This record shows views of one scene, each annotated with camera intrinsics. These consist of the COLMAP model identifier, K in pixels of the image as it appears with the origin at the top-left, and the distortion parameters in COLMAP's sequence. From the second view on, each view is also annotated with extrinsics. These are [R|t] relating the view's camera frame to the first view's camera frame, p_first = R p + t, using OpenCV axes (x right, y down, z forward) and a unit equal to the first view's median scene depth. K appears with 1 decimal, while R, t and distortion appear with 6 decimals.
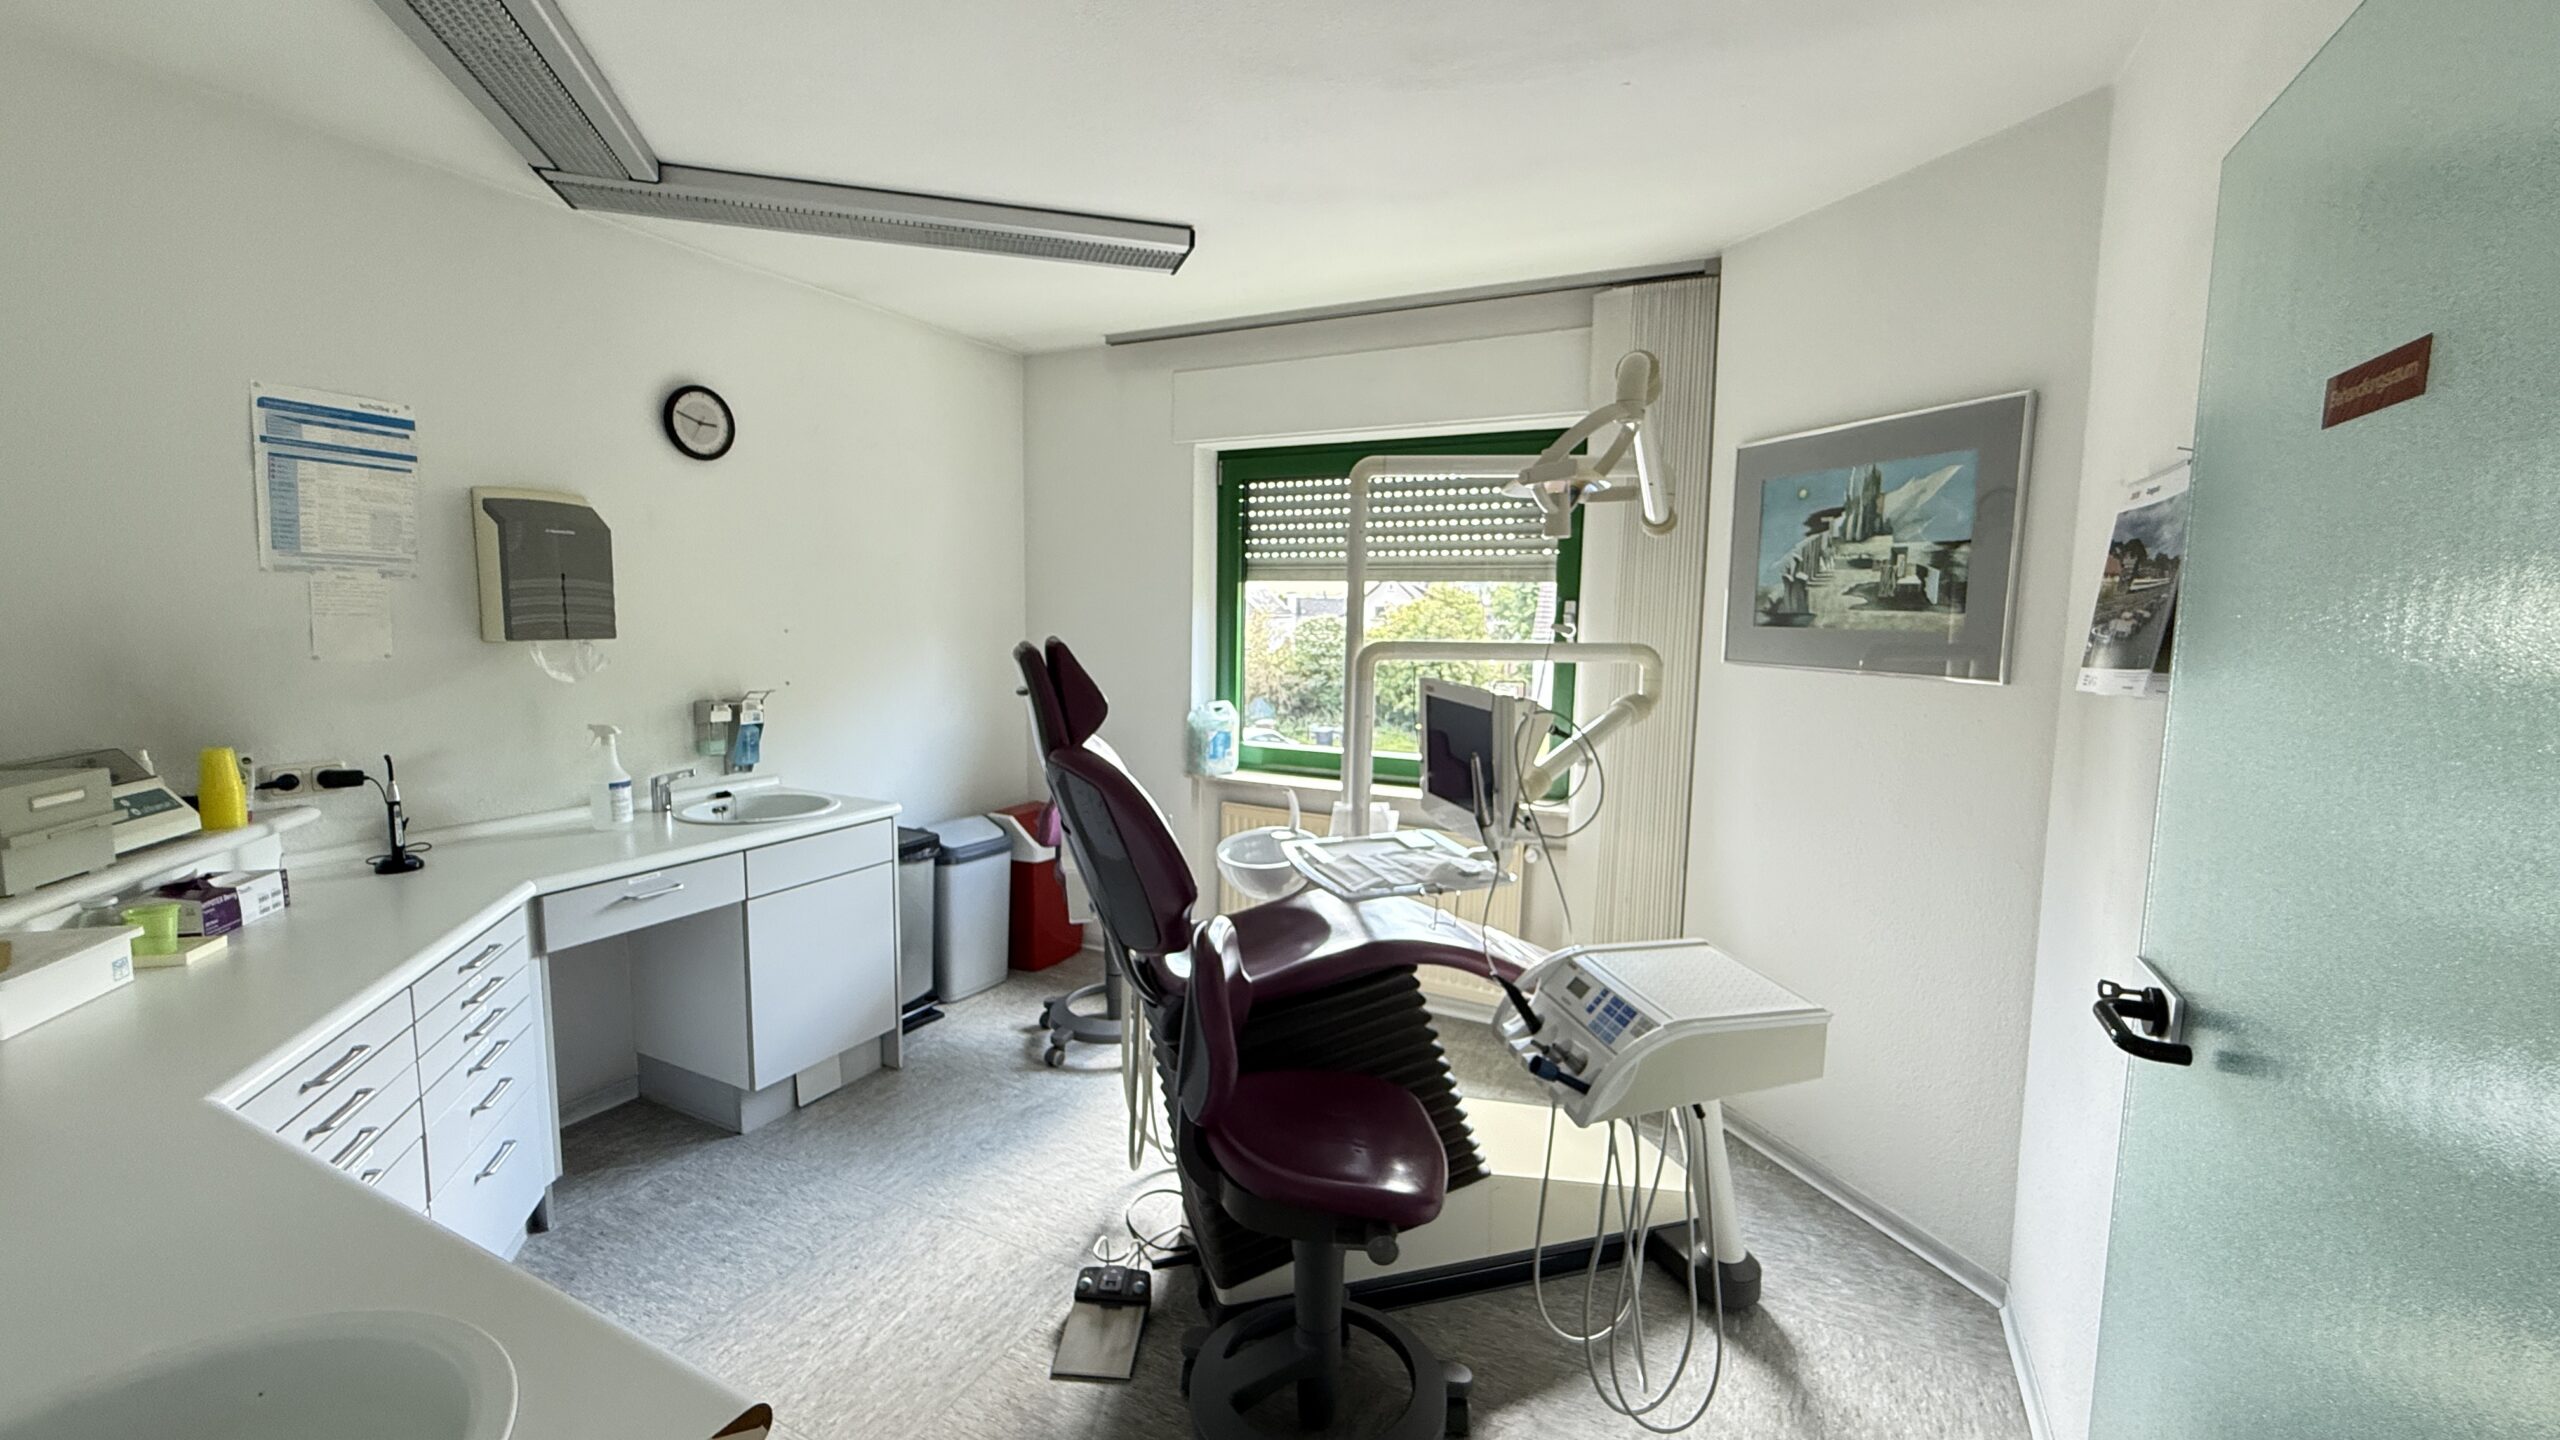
lens RADIAL K [[1037.4, 0, 1280.0], [0, 1037.4, 720.0], [0, 0, 1]] dist [0.004520, 0.000228]
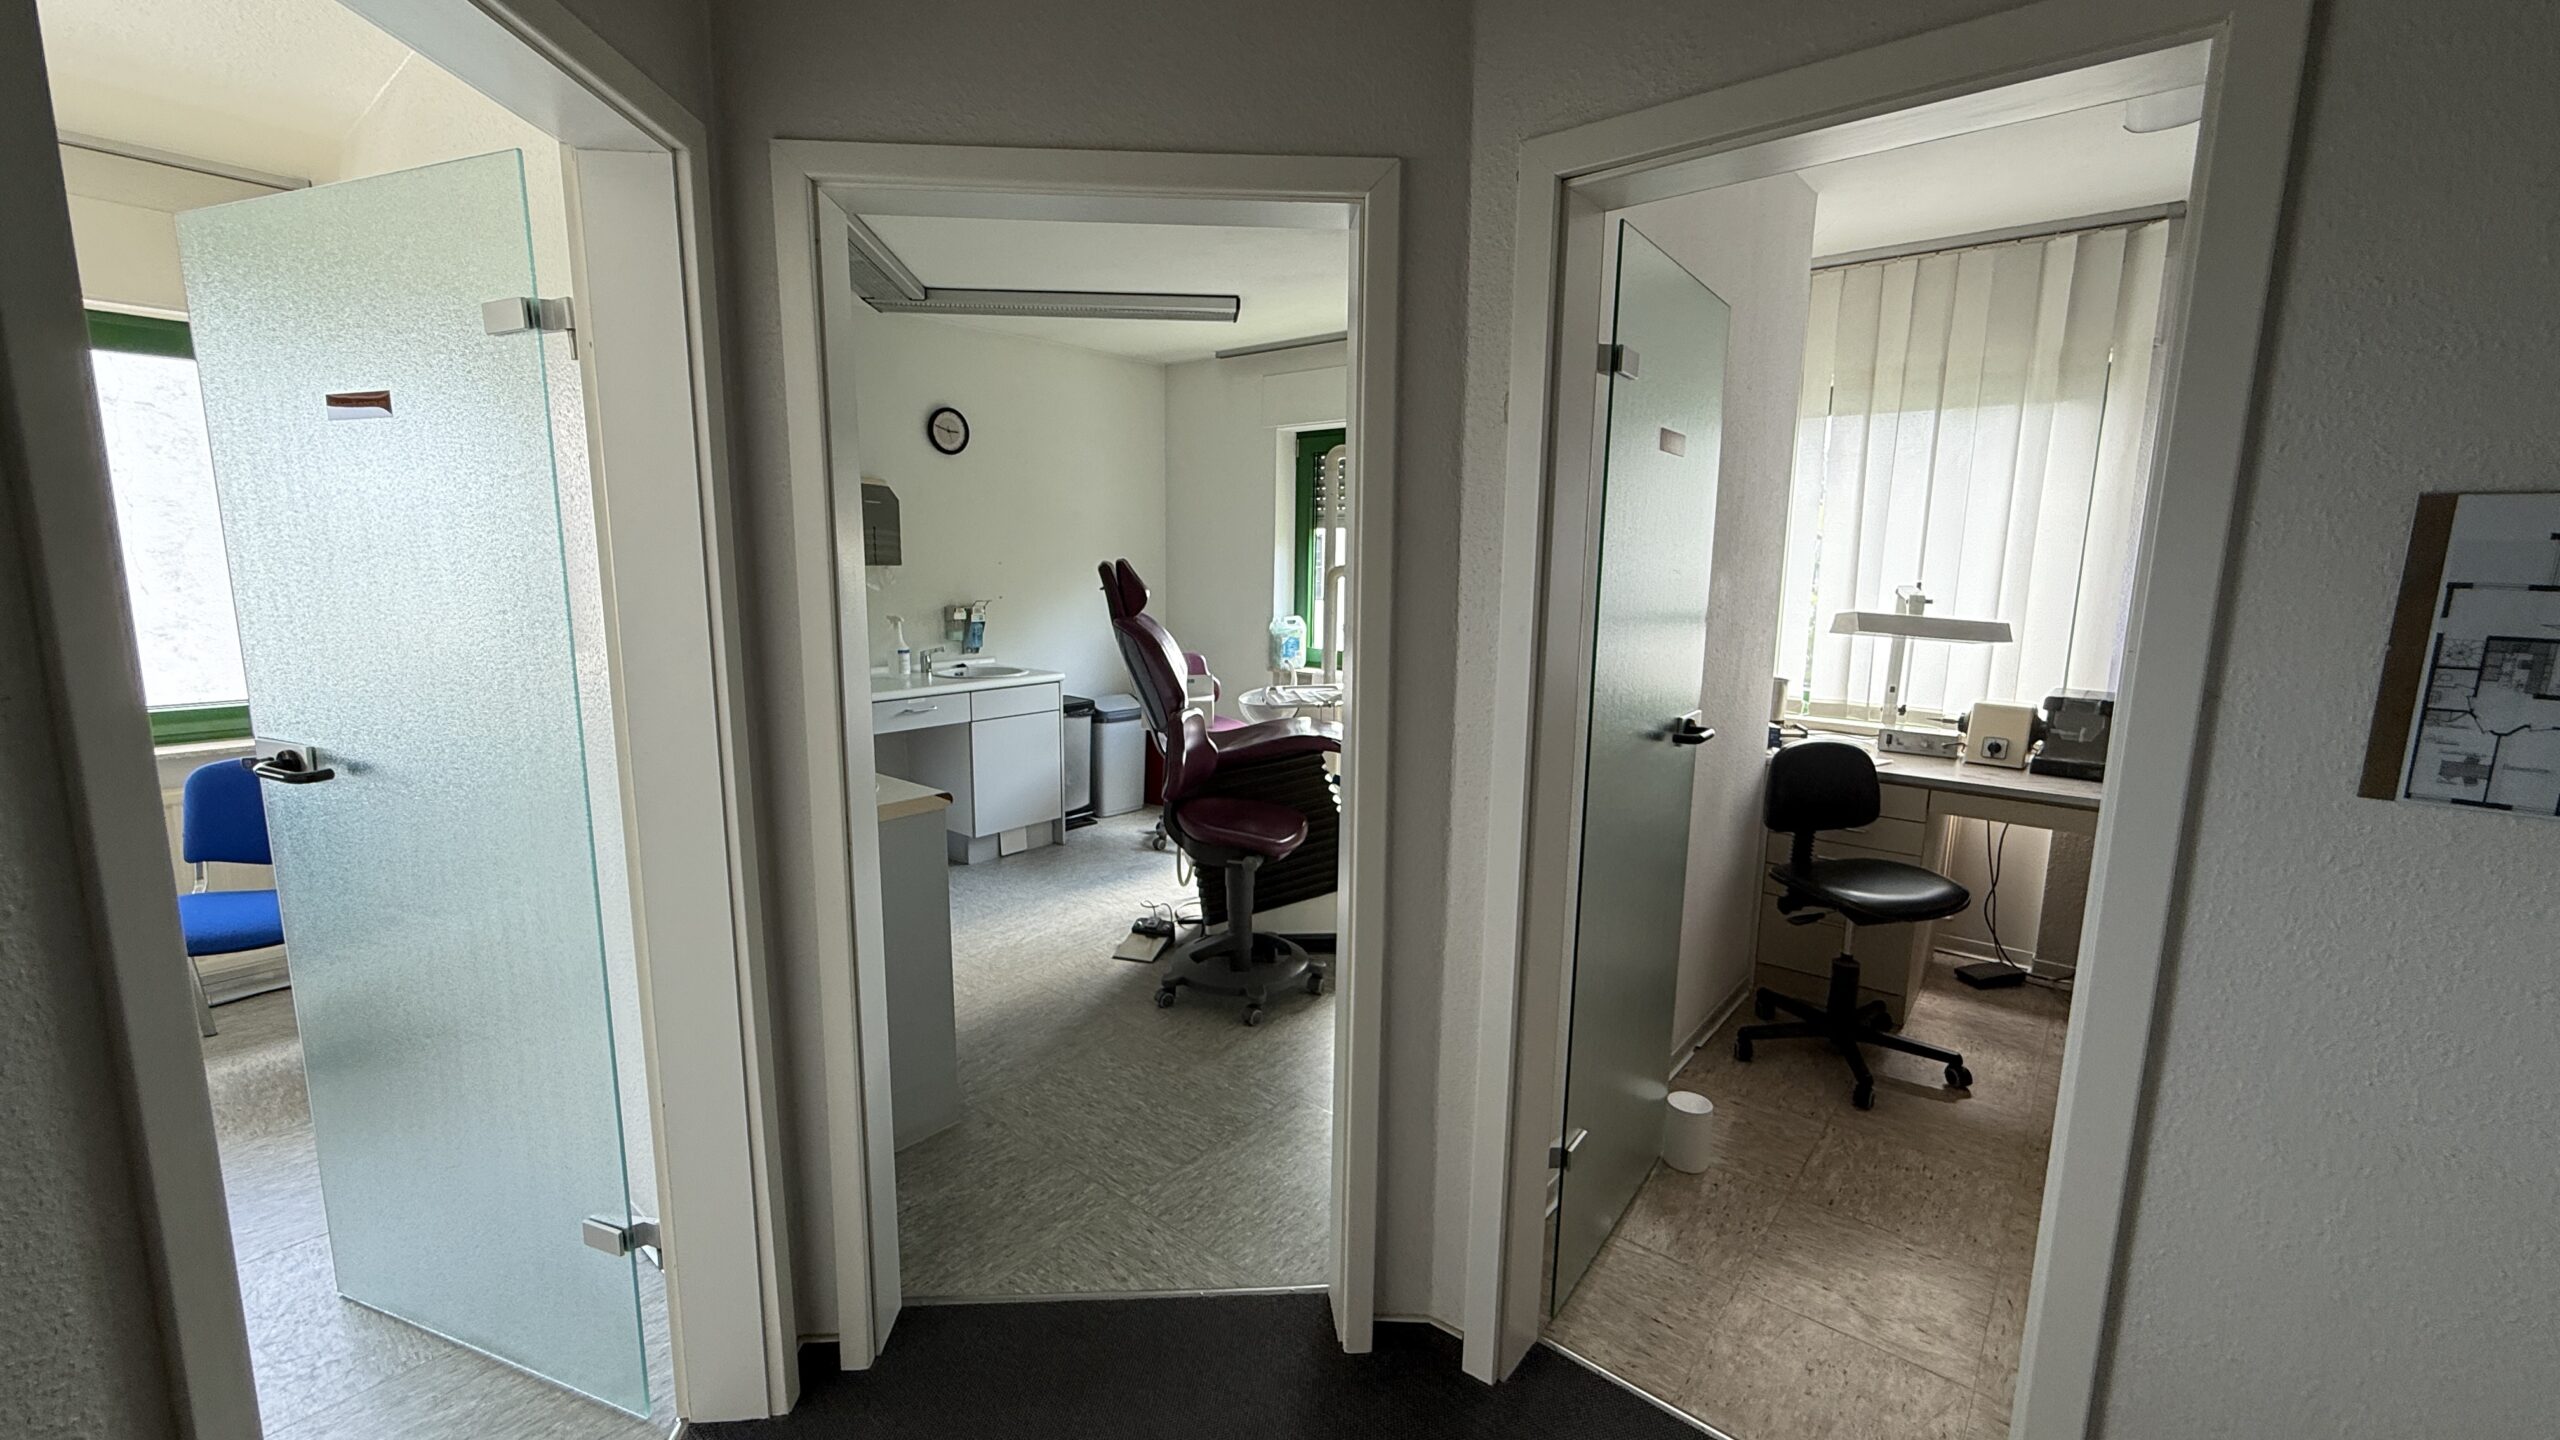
lens RADIAL K [[1037.4, 0, 1280.0], [0, 1037.4, 720.0], [0, 0, 1]] dist [0.004520, 0.000228]
pose [[0.977020, 0.031027, -0.210879, 0.284067], [-0.021032, 0.998554, 0.049477, 0.067088], [0.212109, -0.043905, 0.976259, -0.460453]]
